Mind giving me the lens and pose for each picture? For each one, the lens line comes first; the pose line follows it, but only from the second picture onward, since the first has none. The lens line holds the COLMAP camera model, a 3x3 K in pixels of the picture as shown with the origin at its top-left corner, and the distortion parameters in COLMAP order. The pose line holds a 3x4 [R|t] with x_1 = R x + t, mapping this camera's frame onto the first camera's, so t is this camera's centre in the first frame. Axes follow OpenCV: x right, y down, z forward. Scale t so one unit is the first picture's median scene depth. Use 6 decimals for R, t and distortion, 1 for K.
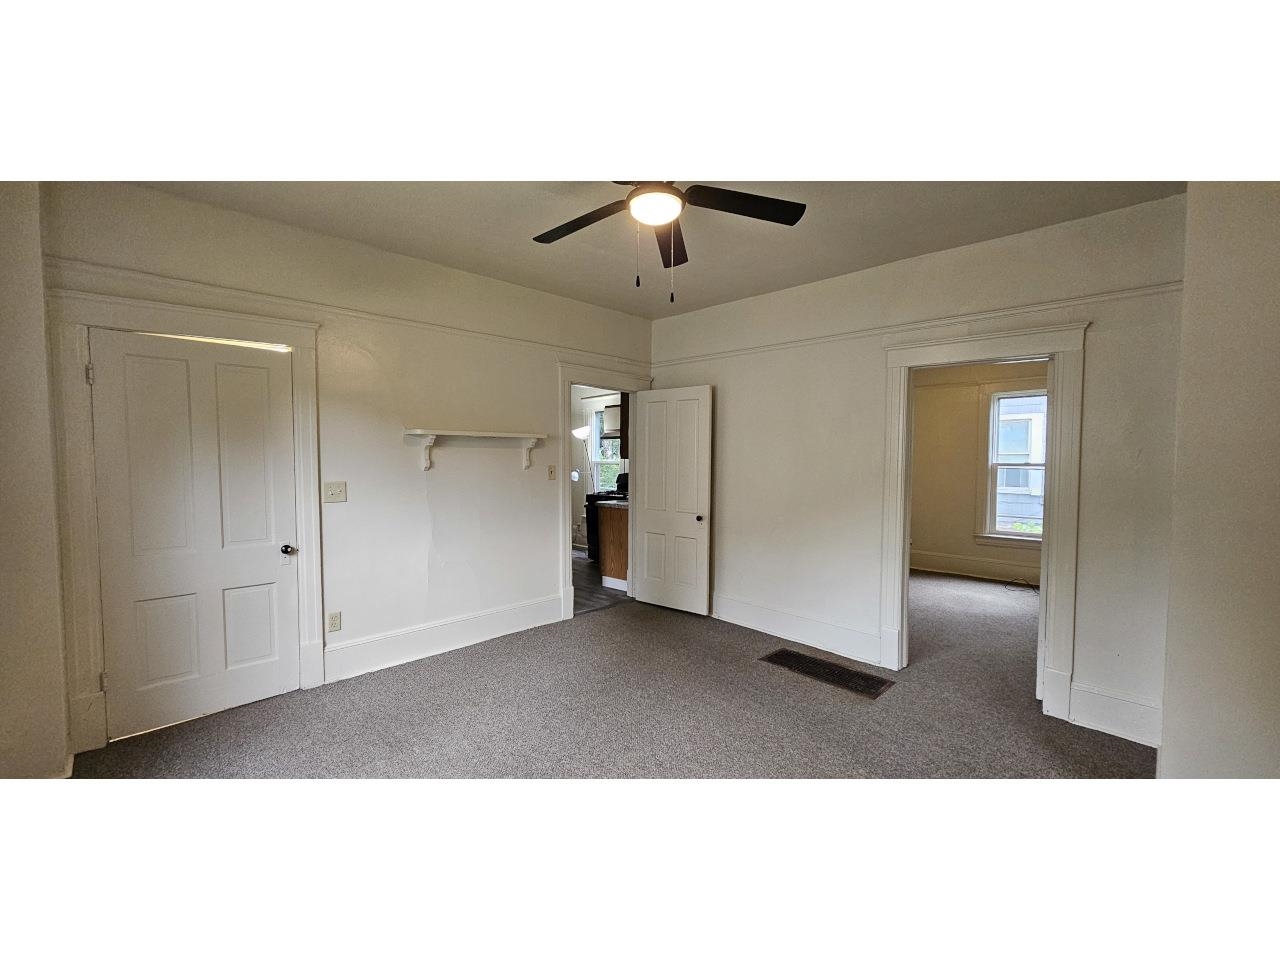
lens RADIAL K [[522.1, 0, 640.0], [0, 522.1, 480.0], [0, 0, 1]] dist [0.001186, 0.000126]
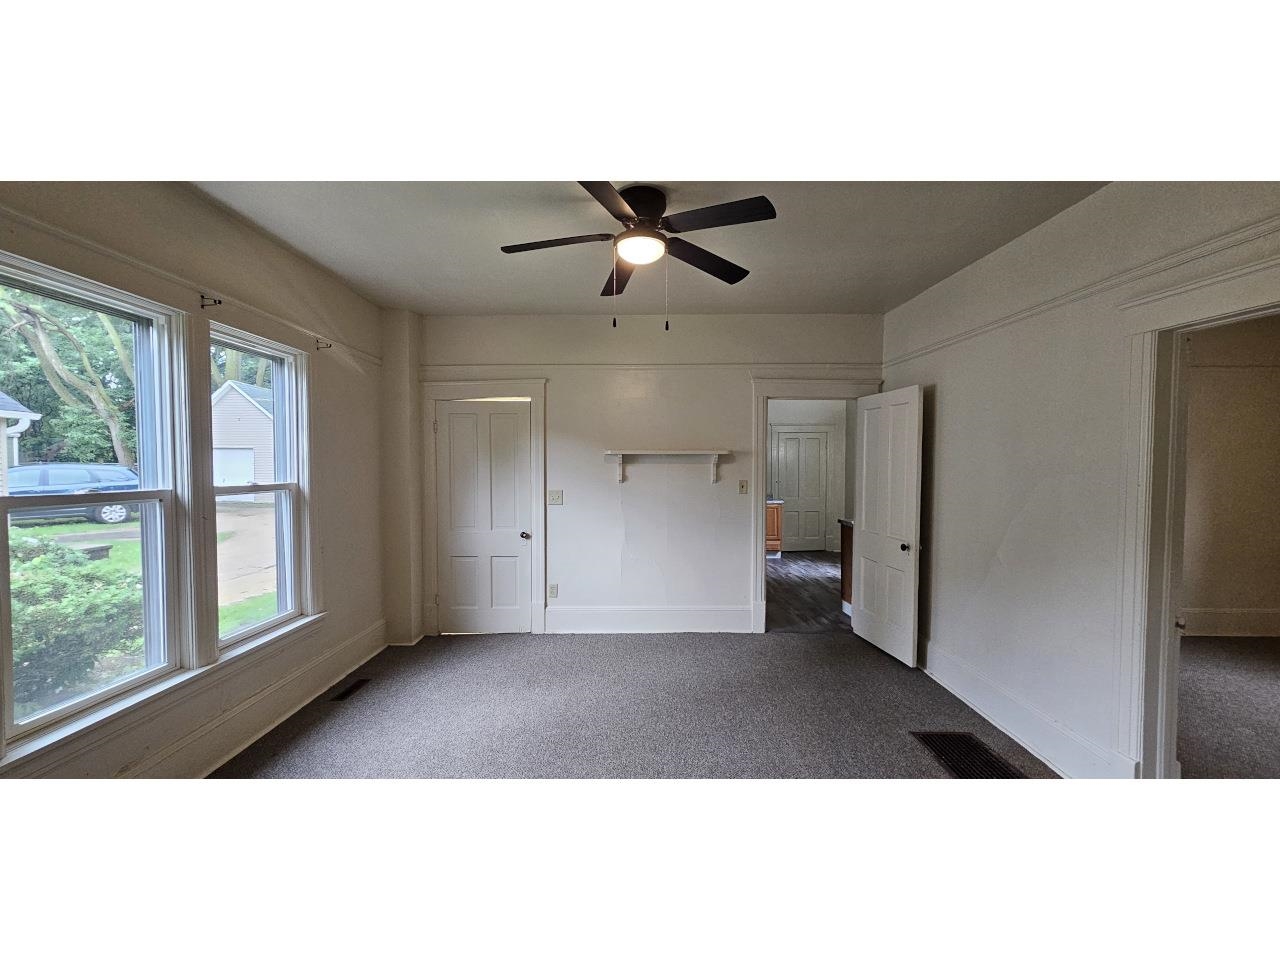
lens RADIAL K [[522.1, 0, 640.0], [0, 522.1, 480.0], [0, 0, 1]] dist [0.001186, 0.000126]
pose [[0.714049, 0.019884, -0.699813, 0.451441], [-0.028623, 0.999590, -0.000804, -0.023358], [0.699510, 0.020604, 0.714325, 0.134033]]
